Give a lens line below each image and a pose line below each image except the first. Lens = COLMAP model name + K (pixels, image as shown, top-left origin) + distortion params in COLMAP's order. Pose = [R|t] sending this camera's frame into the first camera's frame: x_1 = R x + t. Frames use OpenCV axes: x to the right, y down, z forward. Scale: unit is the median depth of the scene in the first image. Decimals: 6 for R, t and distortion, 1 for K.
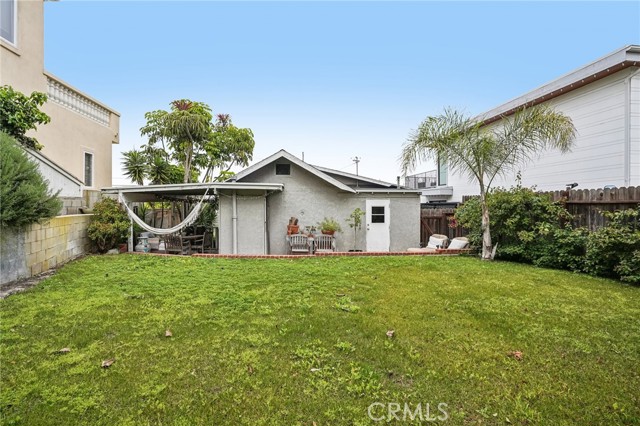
lens RADIAL K [[298.6, 0, 321.3], [0, 298.6, 216.0], [0, 0, 1]] dist [-0.070839, 0.026804]
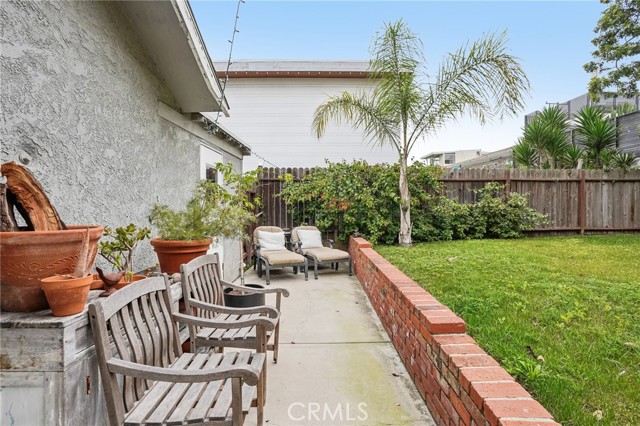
lens RADIAL K [[298.6, 0, 321.3], [0, 298.6, 216.0], [0, 0, 1]] dist [-0.070839, 0.026804]
pose [[0.109351, -0.043304, 0.993059, -0.201861], [0.037184, 0.998530, 0.039448, 0.022194], [-0.993307, 0.032612, 0.110801, 0.894482]]
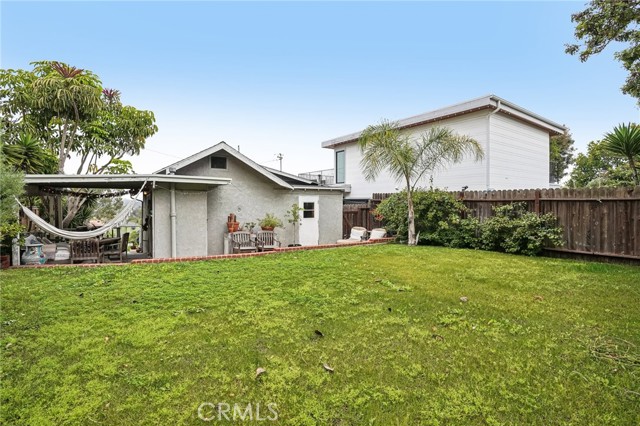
lens RADIAL K [[302.0, 0, 320.0], [0, 302.0, 213.0], [0, 0, 1]] dist [-0.073755, 0.028013]
pose [[0.891676, -0.014648, 0.452438, -0.285122], [0.011837, 0.999889, 0.009044, -0.004058], [-0.452520, -0.002709, 0.891750, 0.026913]]
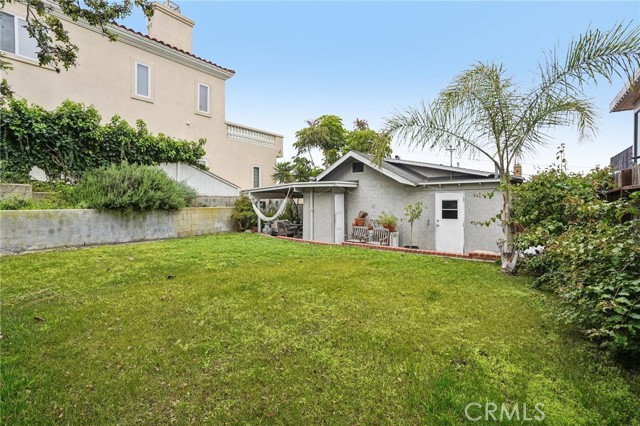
lens RADIAL K [[302.0, 0, 320.0], [0, 302.0, 213.0], [0, 0, 1]] dist [-0.073755, 0.028013]
pose [[0.717515, 0.018661, -0.696293, 0.578304], [-0.018492, 0.999799, 0.007740, 0.006228], [0.696297, 0.007322, 0.717716, 0.112285]]
